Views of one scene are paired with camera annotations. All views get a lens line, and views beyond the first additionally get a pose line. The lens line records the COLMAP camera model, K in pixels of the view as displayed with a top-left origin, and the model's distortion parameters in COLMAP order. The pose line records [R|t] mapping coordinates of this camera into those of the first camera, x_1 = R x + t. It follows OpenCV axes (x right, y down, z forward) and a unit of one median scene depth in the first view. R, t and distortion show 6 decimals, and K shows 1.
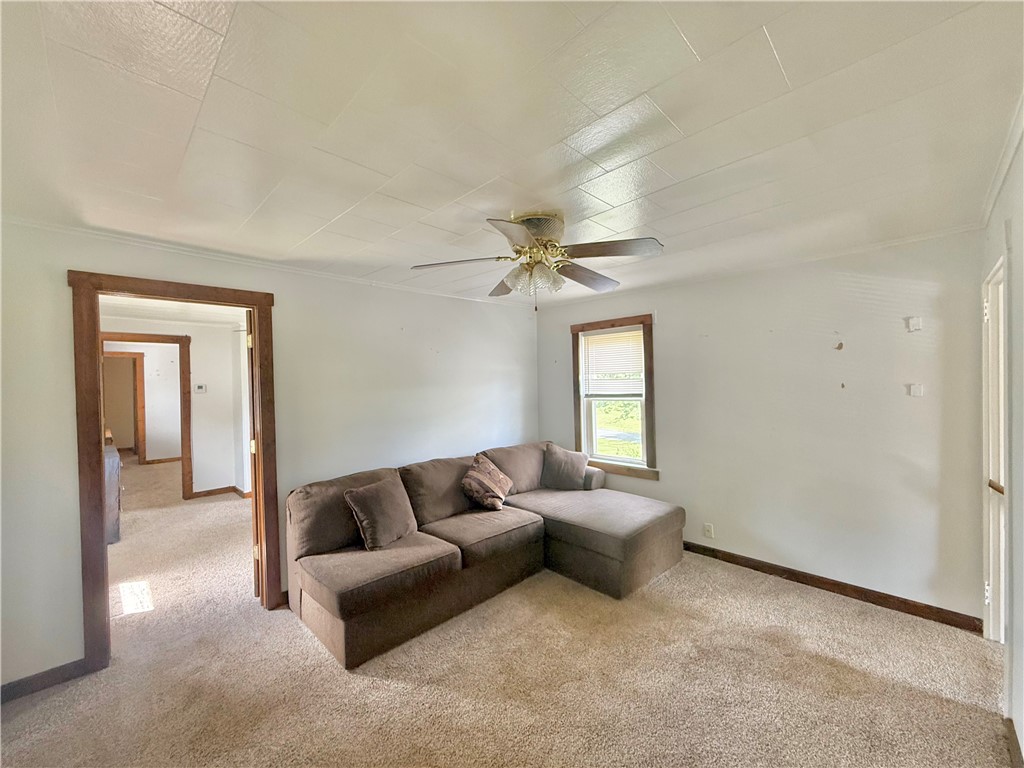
lens RADIAL K [[409.9, 0, 512.4], [0, 409.9, 385.7], [0, 0, 1]] dist [-0.001826, 0.000294]
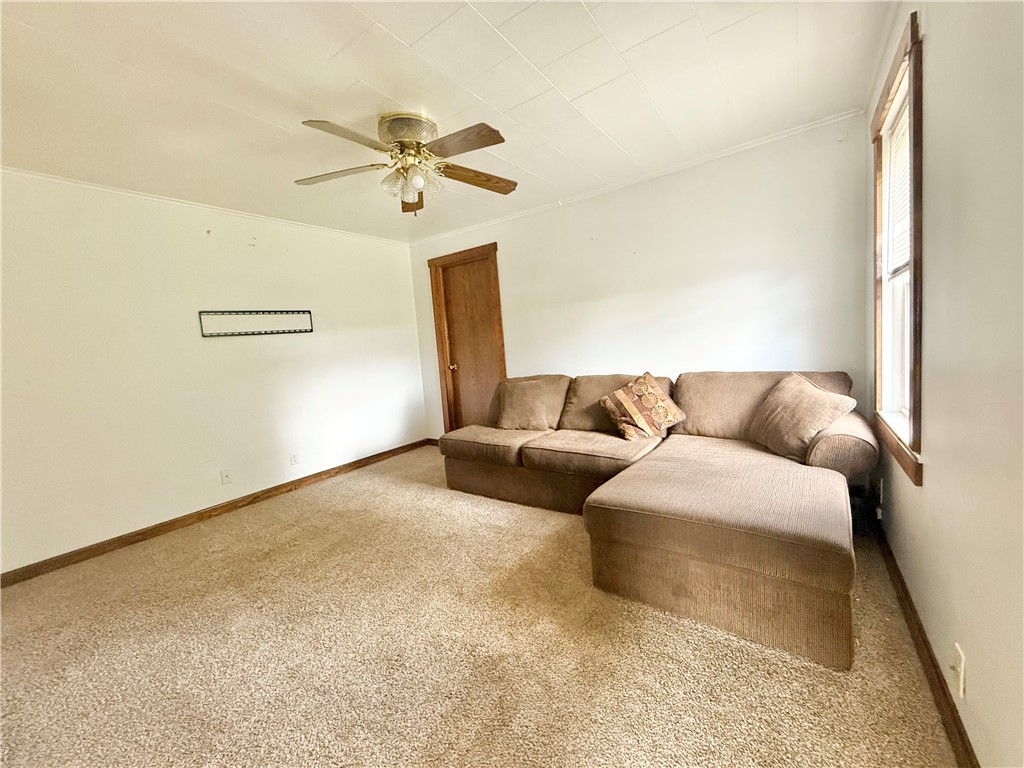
lens RADIAL K [[409.9, 0, 513.3], [0, 409.9, 379.8], [0, 0, 1]] dist [-0.001826, 0.000294]
pose [[0.185149, 0.097743, -0.977837, 0.731842], [0.053449, 0.992567, 0.109336, 0.082181], [0.981256, -0.072508, 0.178549, 0.642806]]
